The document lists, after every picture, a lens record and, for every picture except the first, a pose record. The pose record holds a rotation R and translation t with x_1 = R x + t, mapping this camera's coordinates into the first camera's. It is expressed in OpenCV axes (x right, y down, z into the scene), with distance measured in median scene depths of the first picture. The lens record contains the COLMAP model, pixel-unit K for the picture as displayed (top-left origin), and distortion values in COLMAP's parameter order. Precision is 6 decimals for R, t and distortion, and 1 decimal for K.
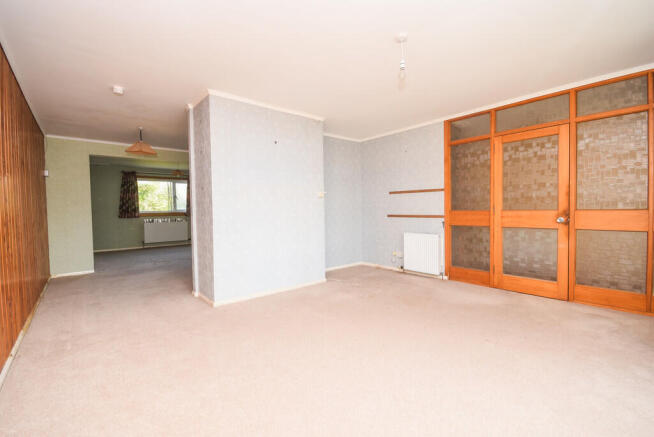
lens RADIAL K [[296.4, 0, 328.1], [0, 296.4, 220.0], [0, 0, 1]] dist [0.001118, -0.000565]
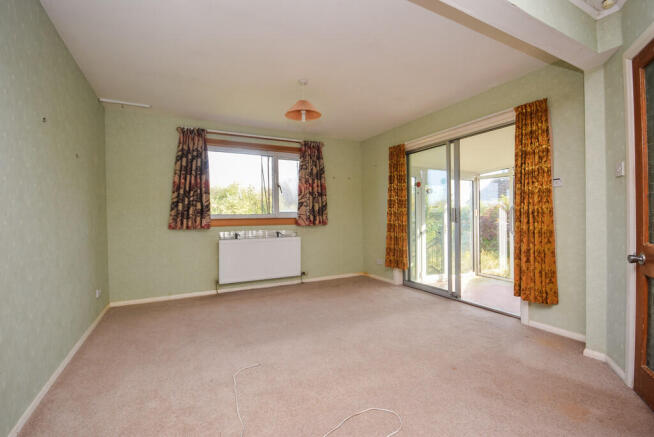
lens RADIAL K [[296.4, 0, 327.3], [0, 296.4, 219.2], [0, 0, 1]] dist [0.001118, -0.000565]
pose [[0.977313, 0.007235, -0.211675, -0.363353], [-0.011889, 0.999715, -0.020721, -0.015176], [0.211464, 0.022767, 0.977121, 0.590237]]
